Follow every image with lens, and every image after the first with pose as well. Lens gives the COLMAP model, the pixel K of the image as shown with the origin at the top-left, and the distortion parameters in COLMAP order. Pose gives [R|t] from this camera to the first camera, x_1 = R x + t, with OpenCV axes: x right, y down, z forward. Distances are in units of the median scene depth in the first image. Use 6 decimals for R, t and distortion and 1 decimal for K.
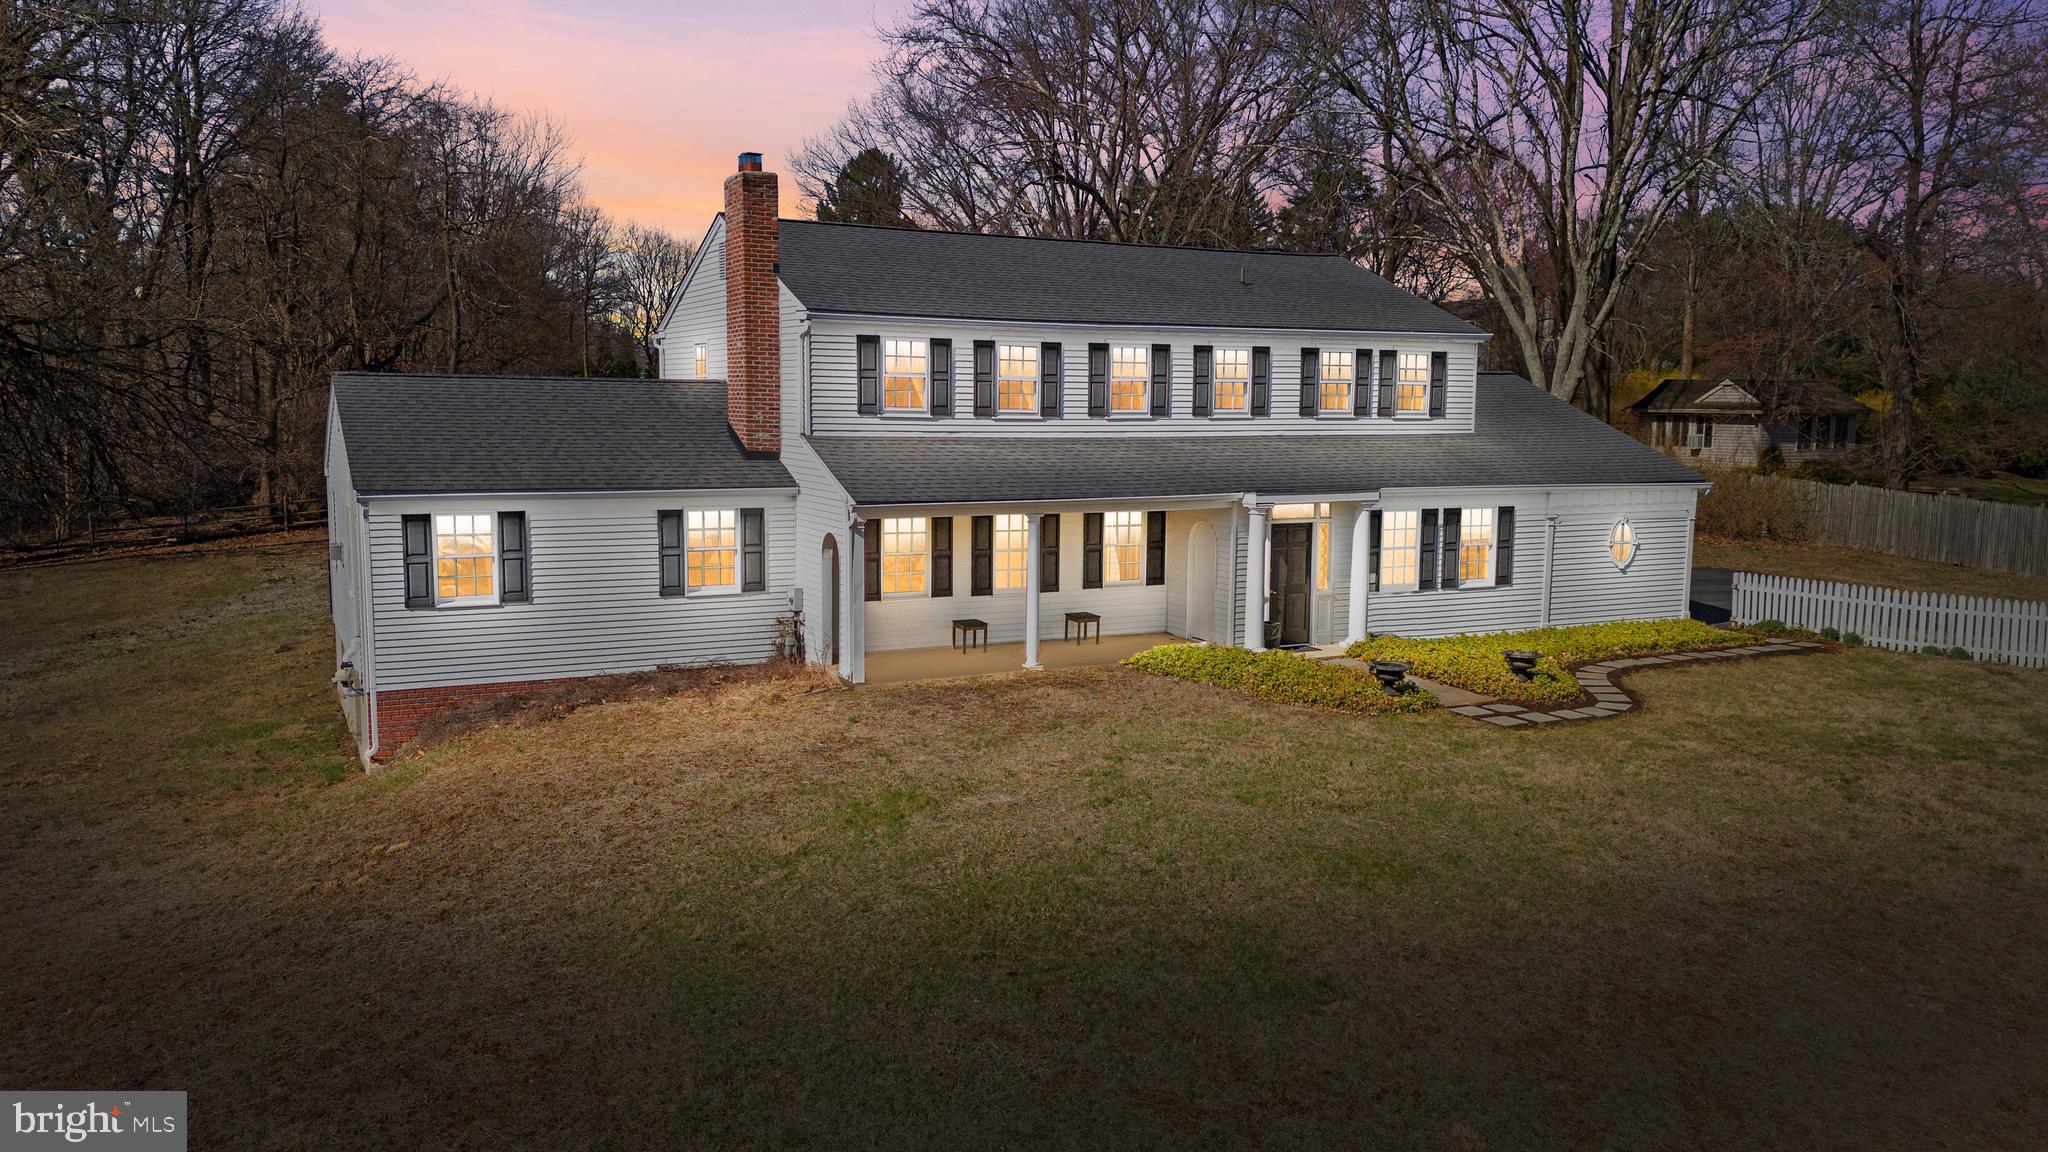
lens RADIAL K [[1494.1, 0, 1033.0], [0, 1494.1, 563.6], [0, 0, 1]] dist [0.047319, -0.030999]
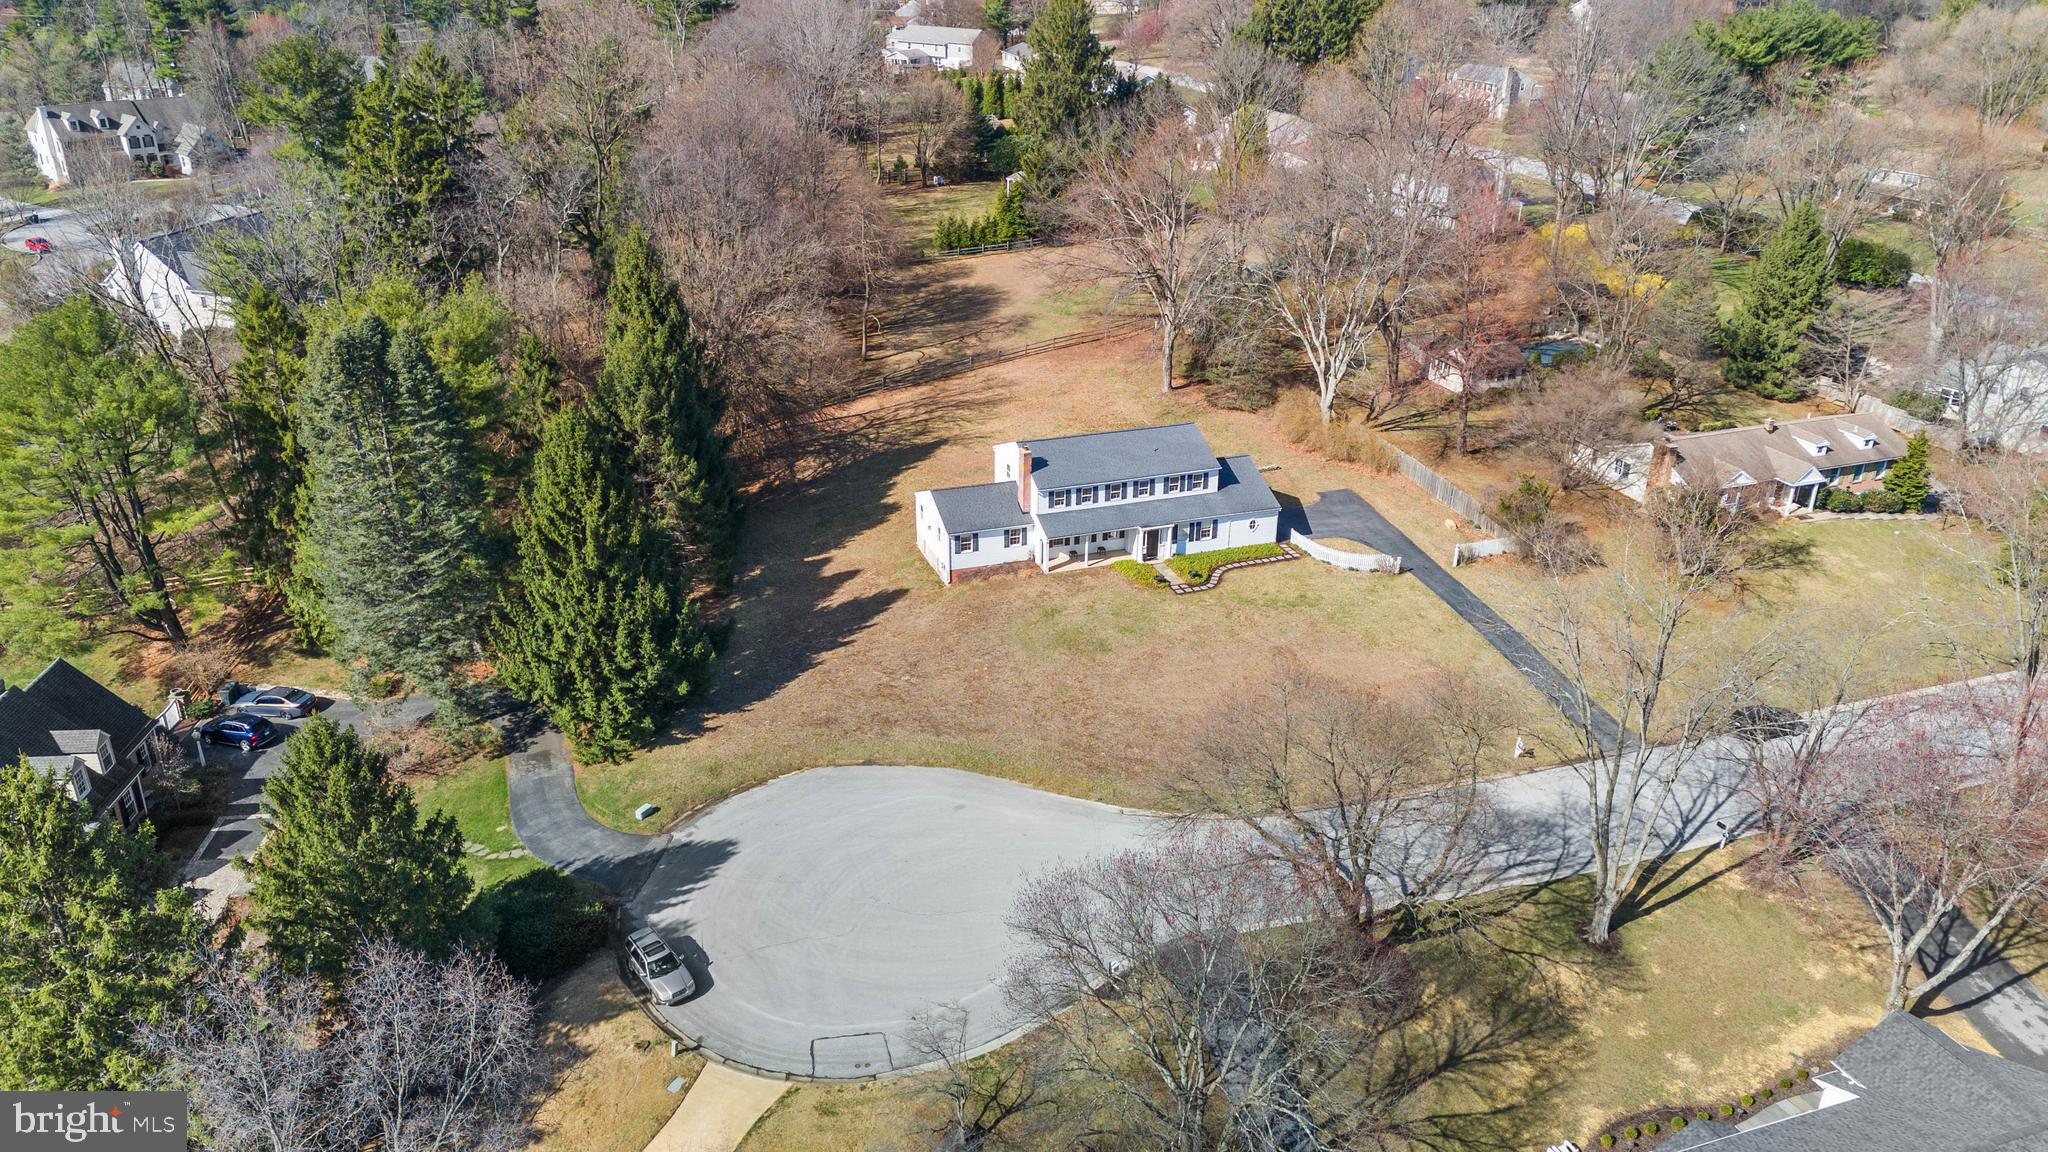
lens RADIAL K [[1494.1, 0, 1024.9], [0, 1494.1, 572.4], [0, 0, 1]] dist [0.047319, -0.030999]
pose [[0.991116, 0.058665, -0.119360, 0.363994], [-0.018198, 0.948838, 0.315239, -1.360340], [0.131746, -0.310266, 0.941476, -3.330041]]
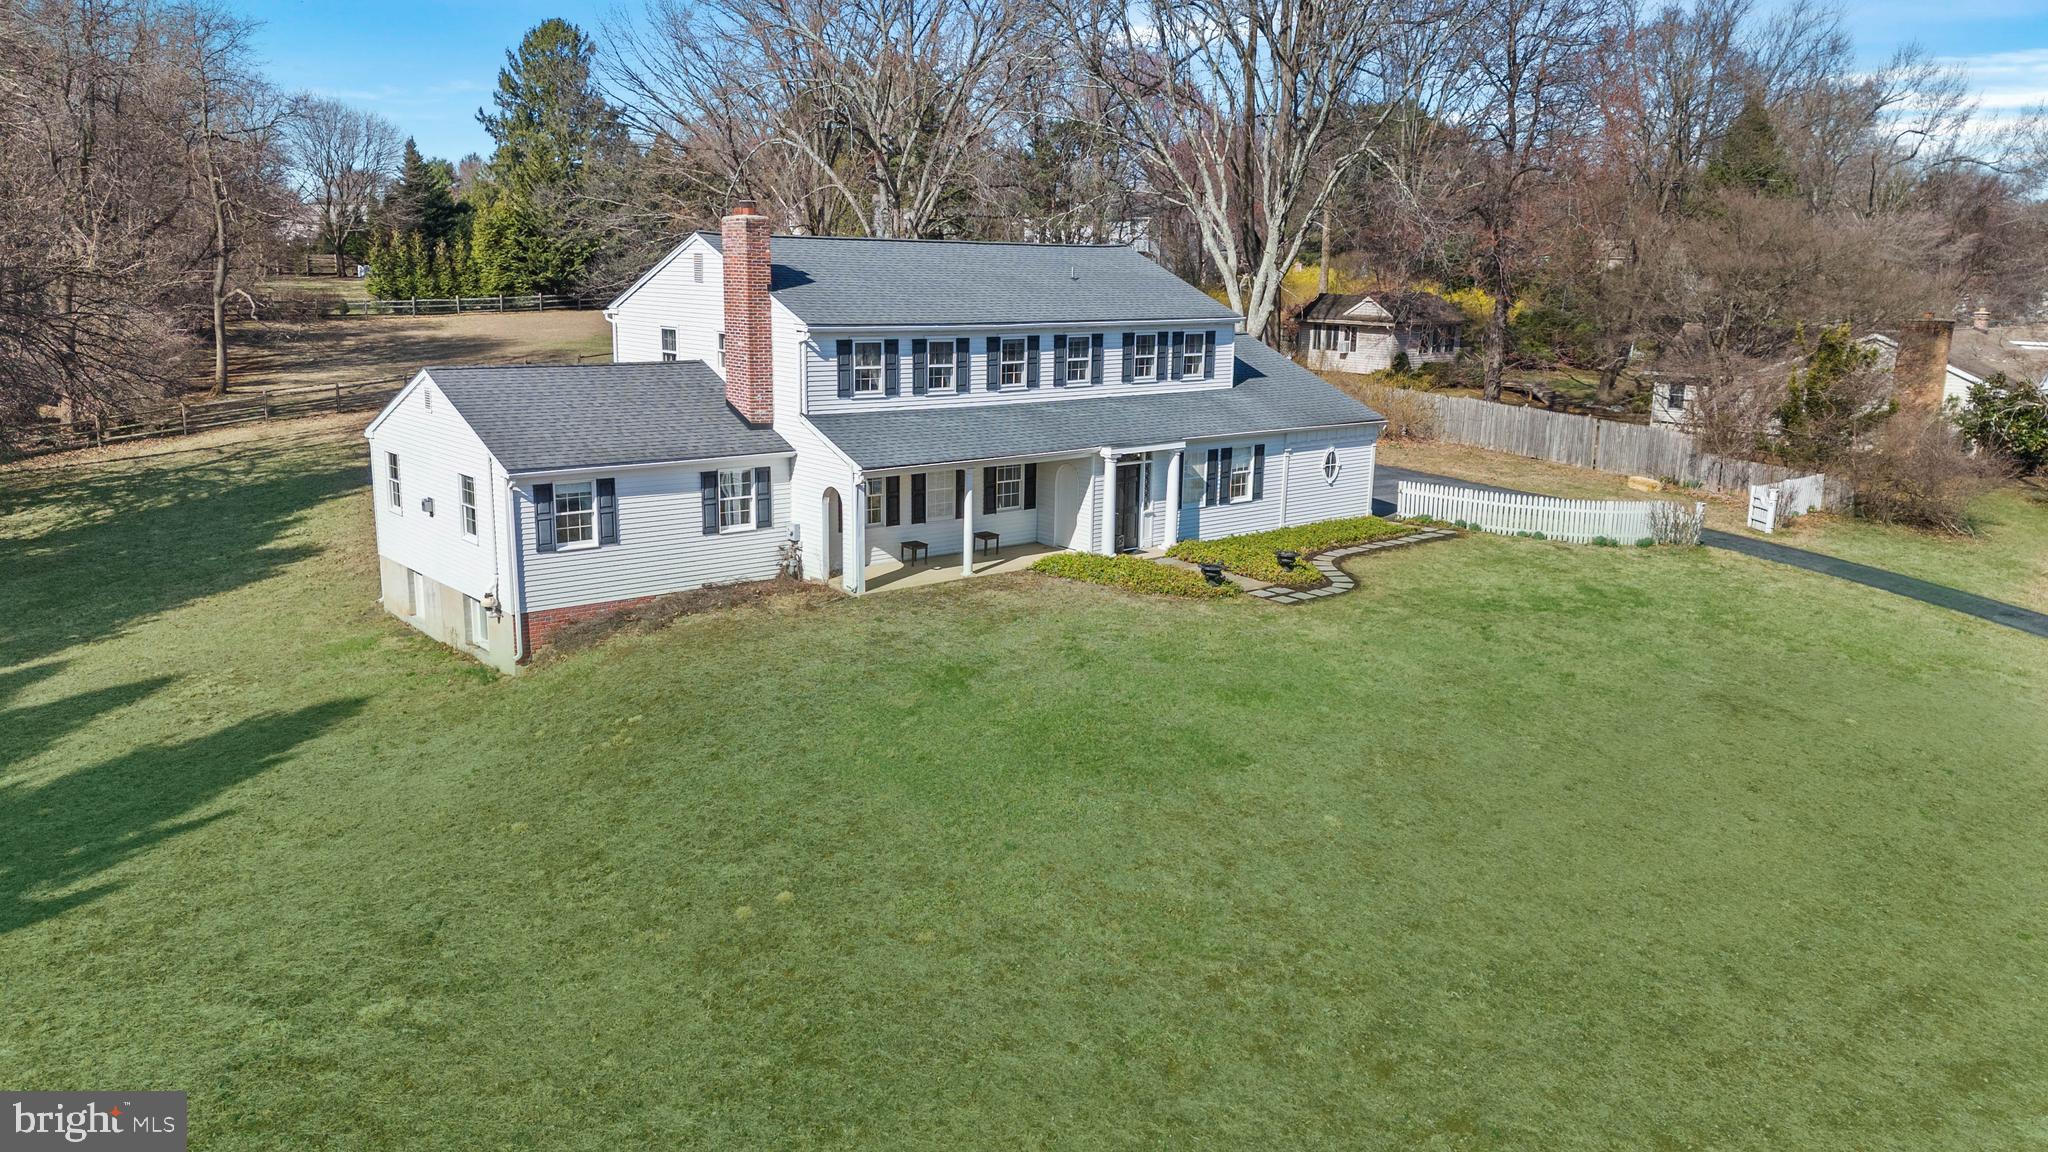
lens RADIAL K [[1494.1, 0, 1034.1], [0, 1494.1, 573.4], [0, 0, 1]] dist [0.047319, -0.030999]
pose [[0.972023, -0.039596, 0.231522, -0.278485], [0.015642, 0.994413, 0.104399, -0.082892], [-0.234362, -0.097856, 0.967212, -0.411719]]
